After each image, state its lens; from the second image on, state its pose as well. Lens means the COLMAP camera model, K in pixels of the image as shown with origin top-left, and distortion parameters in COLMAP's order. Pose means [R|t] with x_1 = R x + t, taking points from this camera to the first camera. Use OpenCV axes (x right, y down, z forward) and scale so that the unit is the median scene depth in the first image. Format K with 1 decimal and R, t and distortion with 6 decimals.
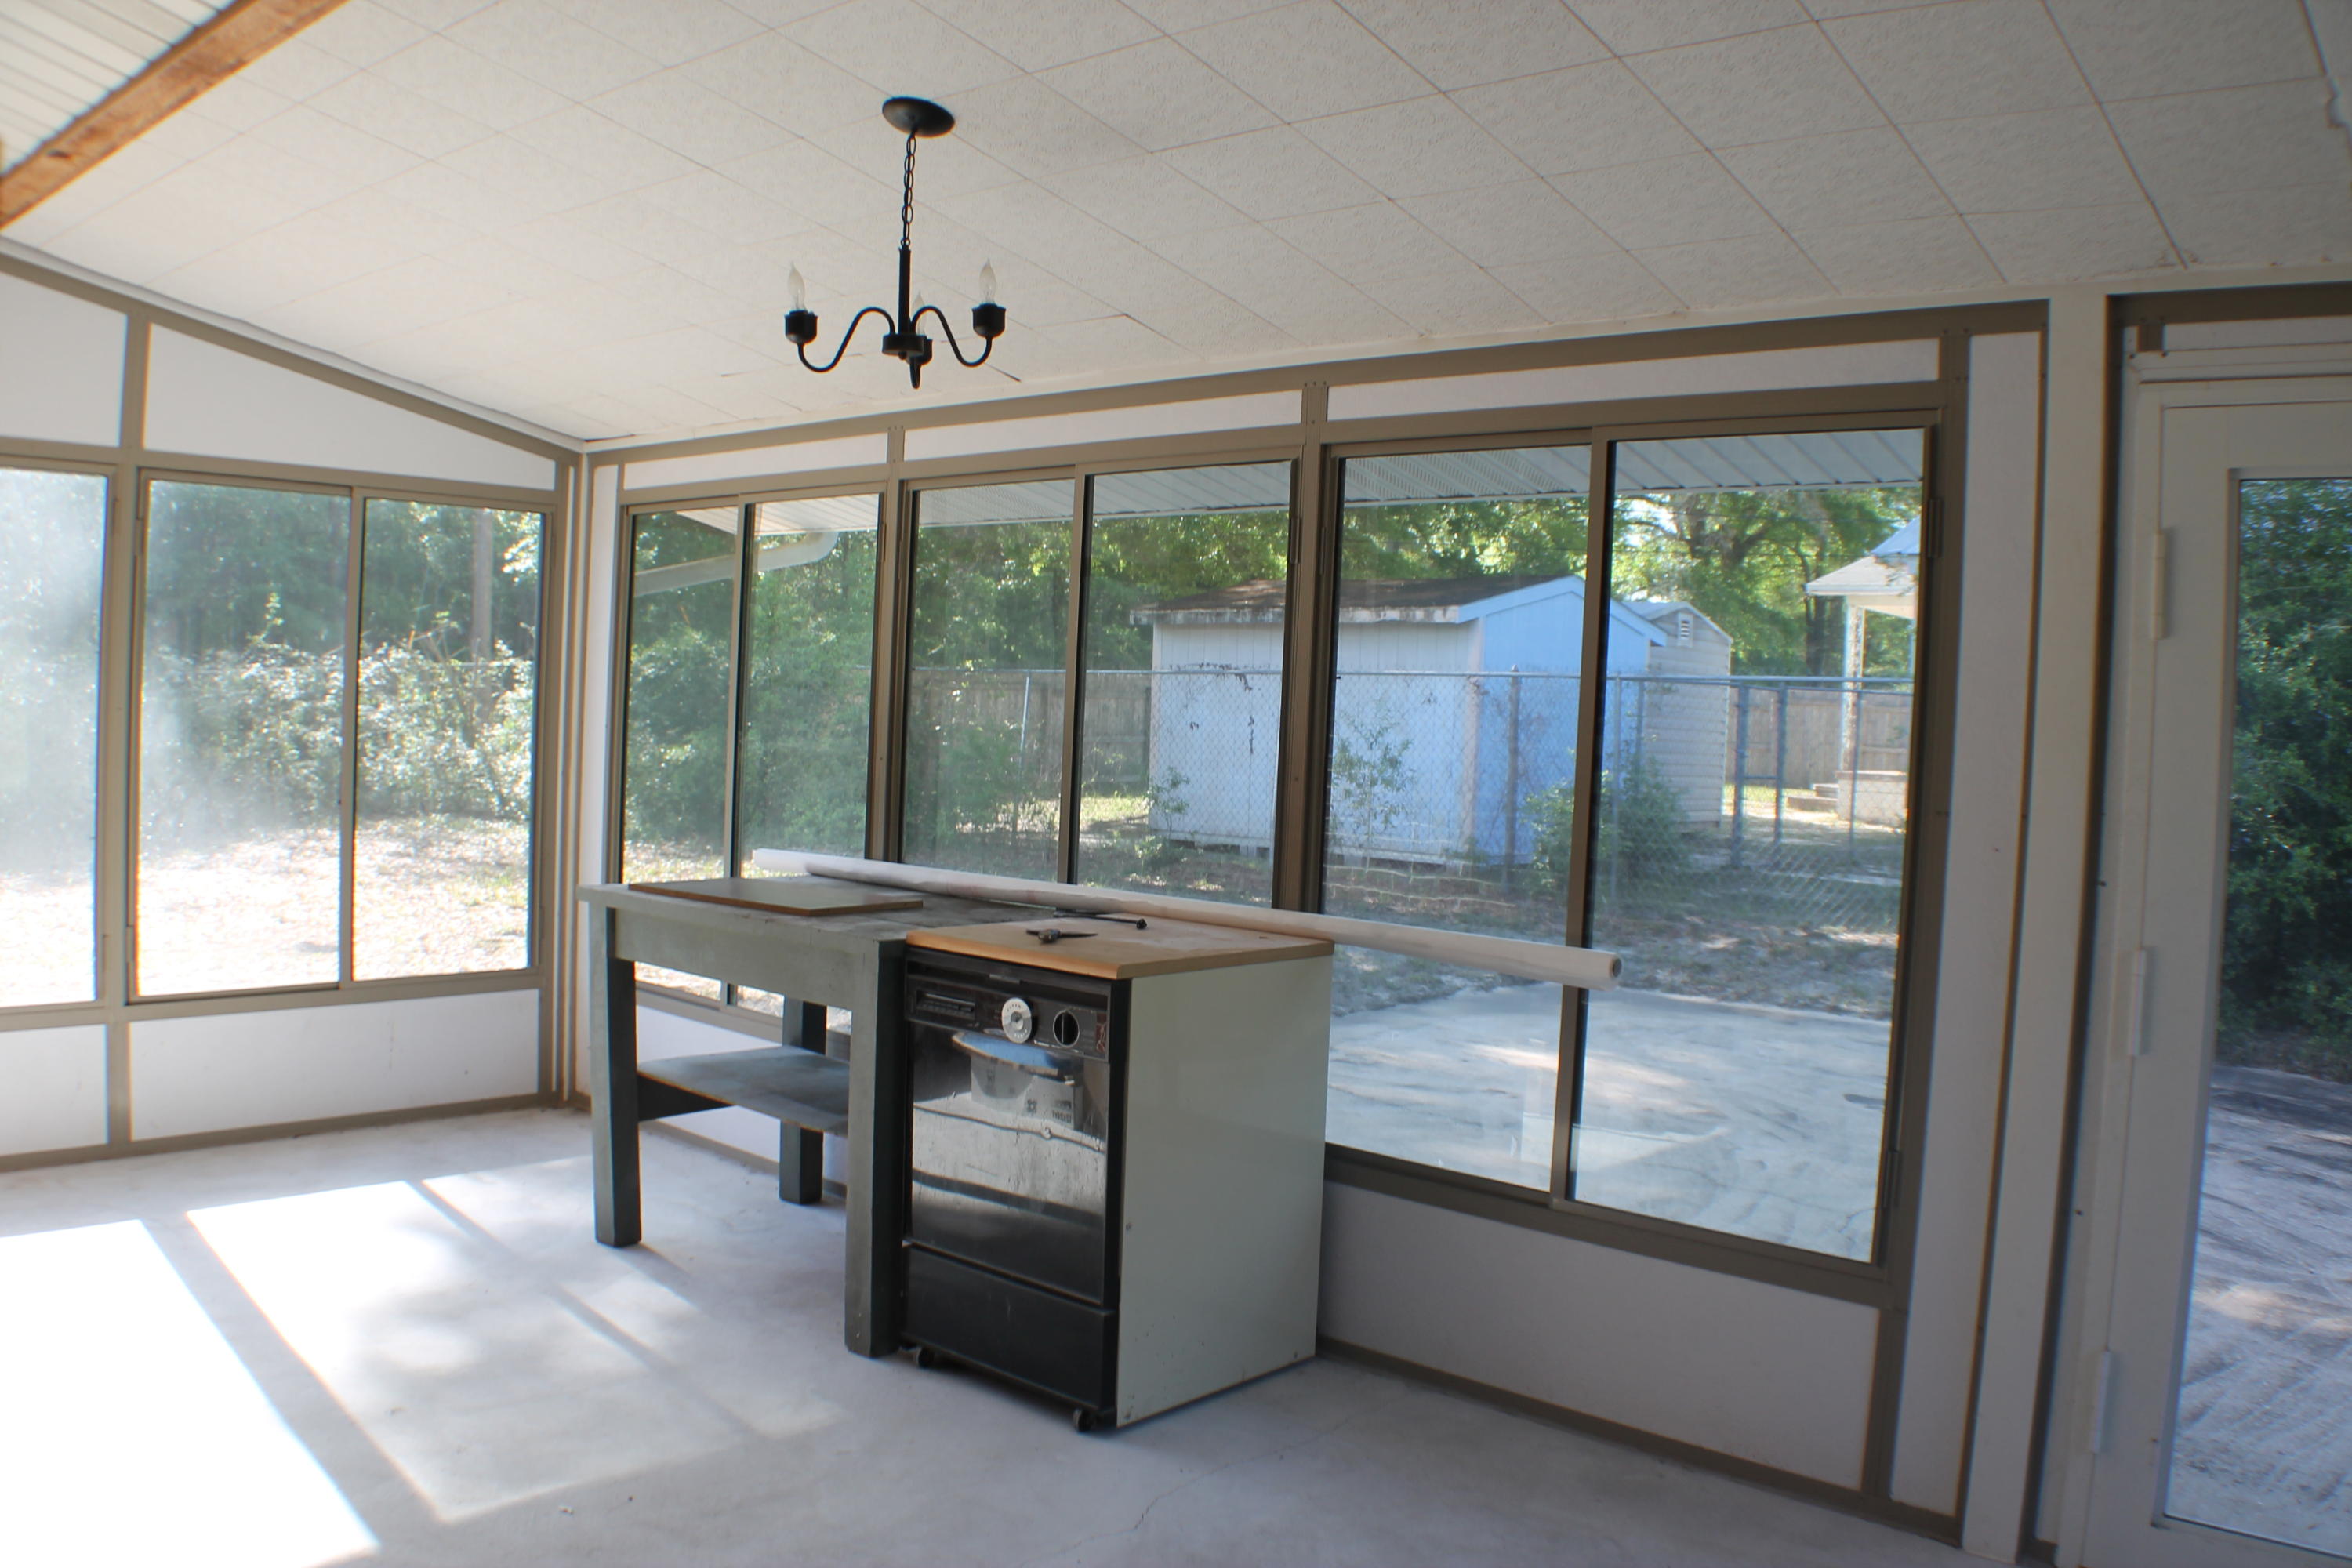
lens RADIAL K [[1855.7, 0, 1176.0], [0, 1855.7, 784.0], [0, 0, 1]] dist [-0.195736, 0.066895]
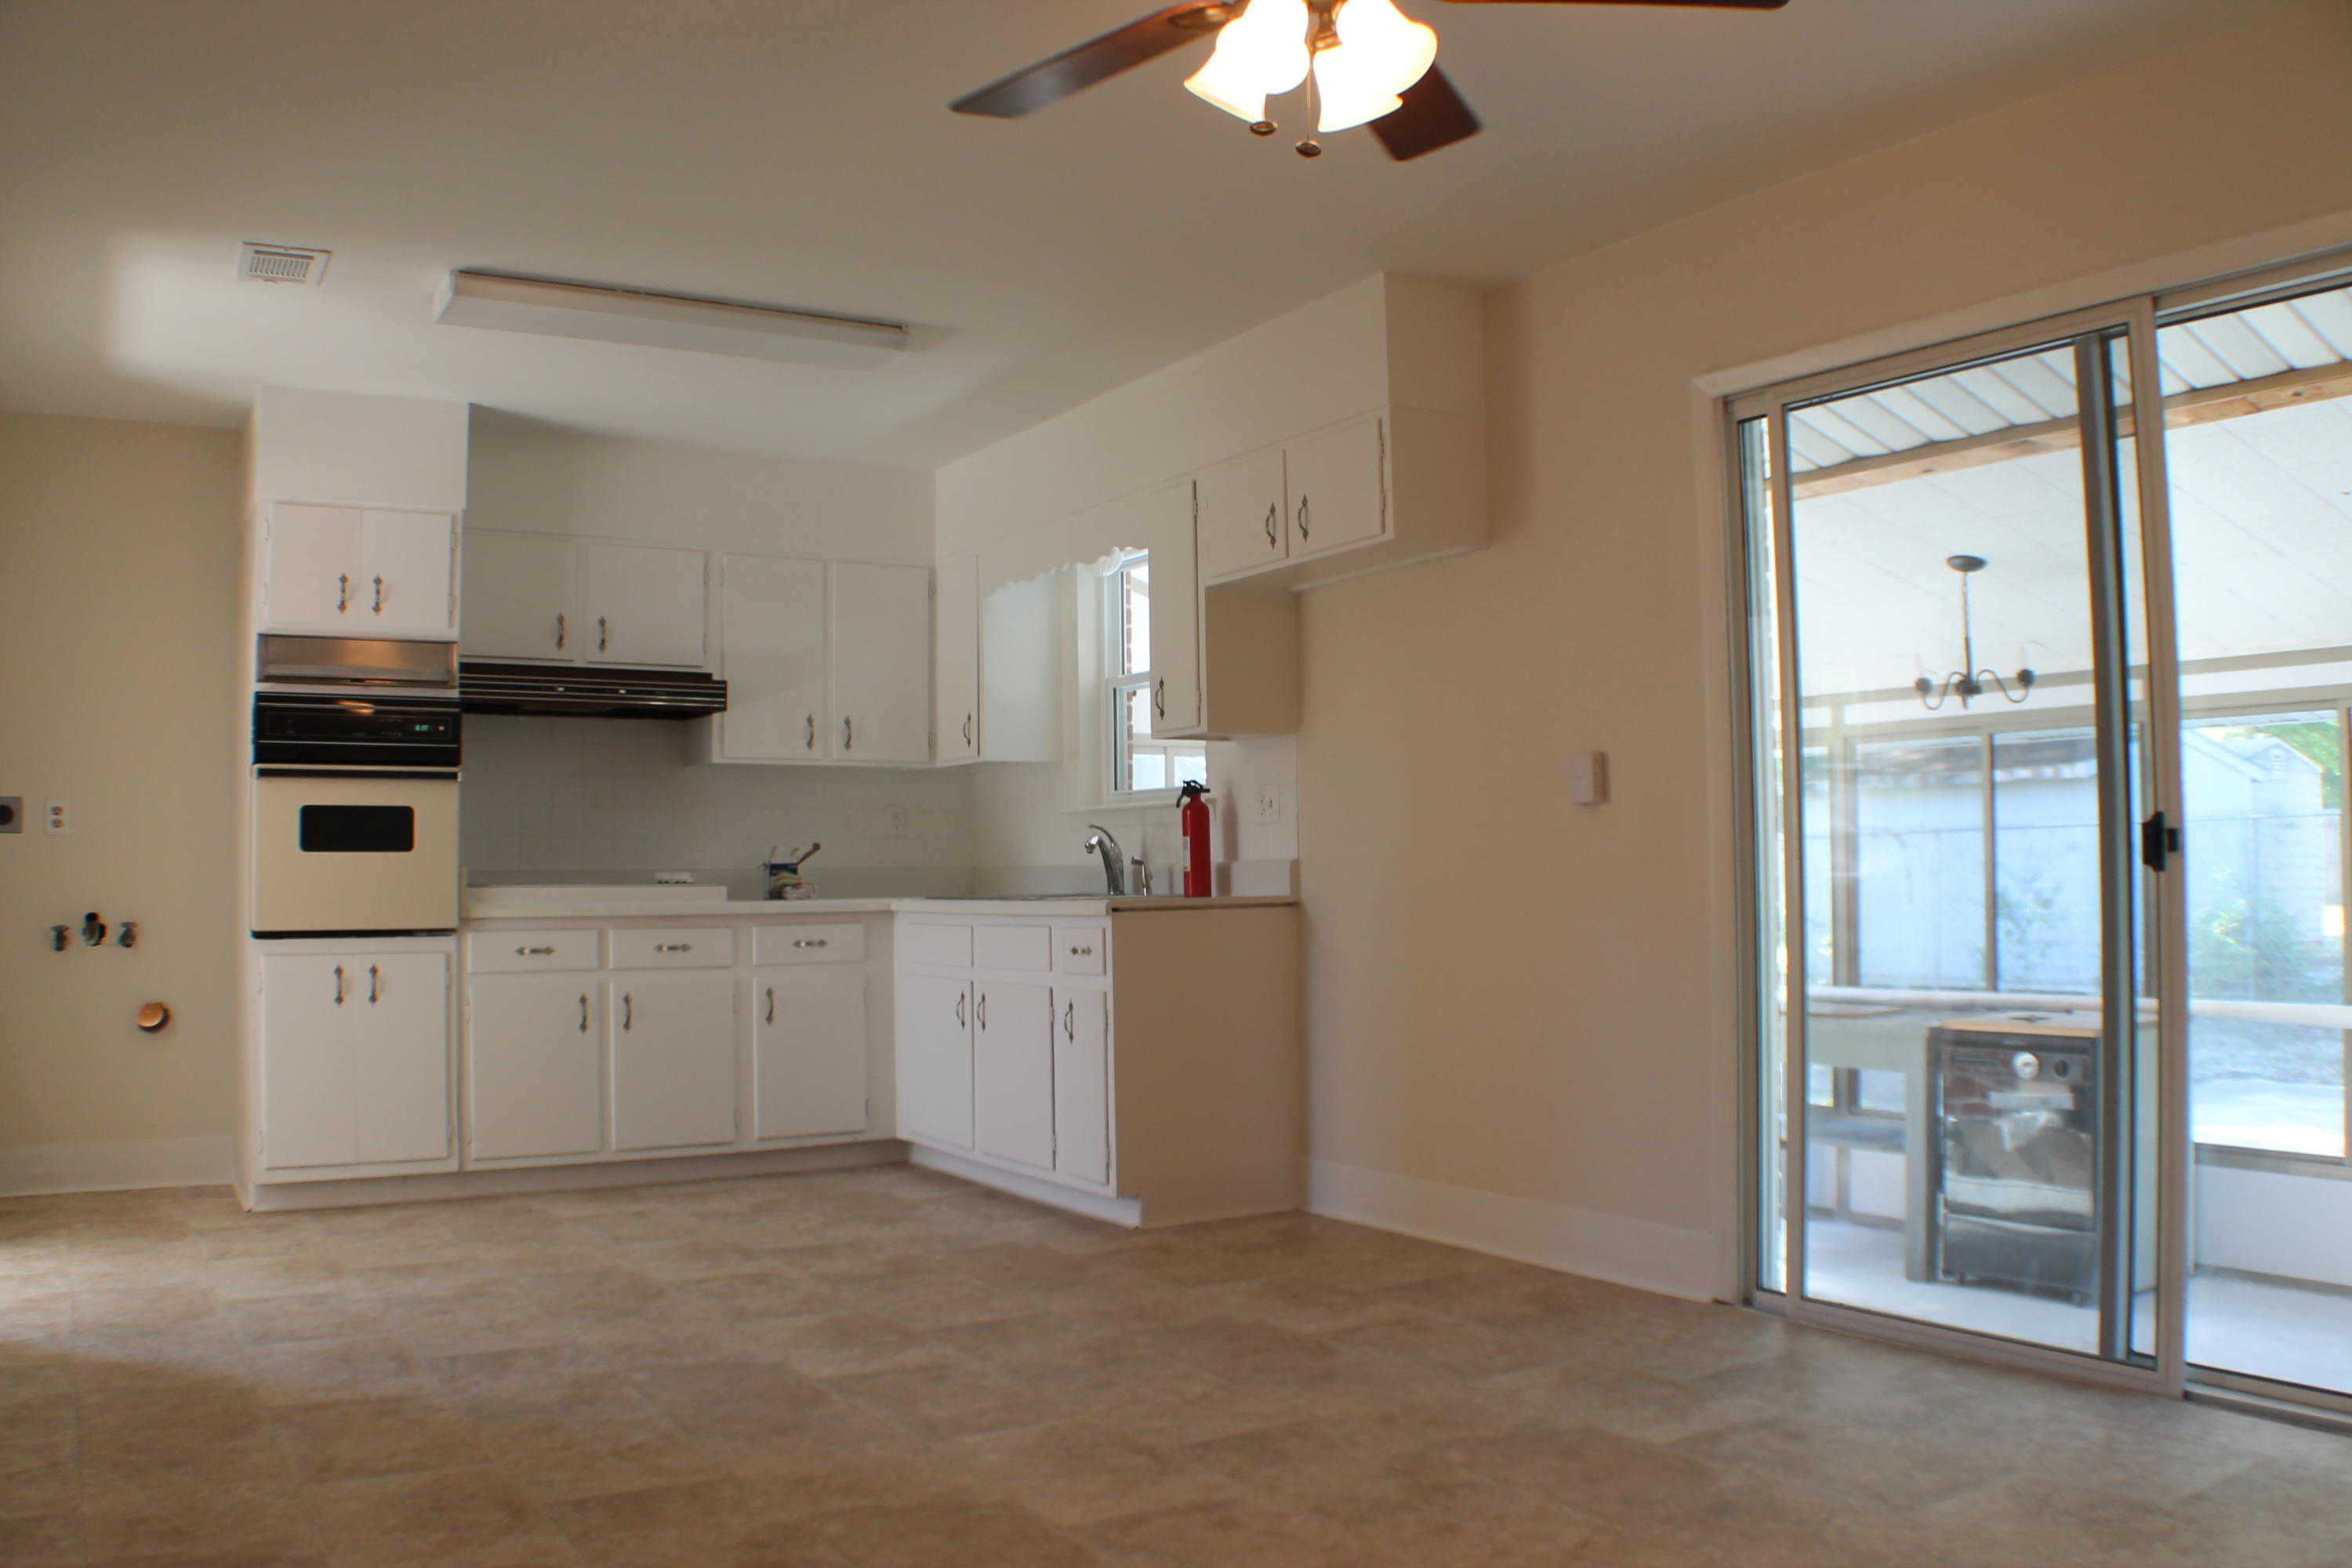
lens RADIAL K [[1854.9, 0, 1172.9], [0, 1854.9, 794.8], [0, 0, 1]] dist [-0.196323, 0.067024]
pose [[0.960620, -0.063349, -0.270548, -0.104549], [0.040419, 0.995166, -0.089504, -0.002151], [0.274910, 0.075044, 0.958537, -0.219992]]
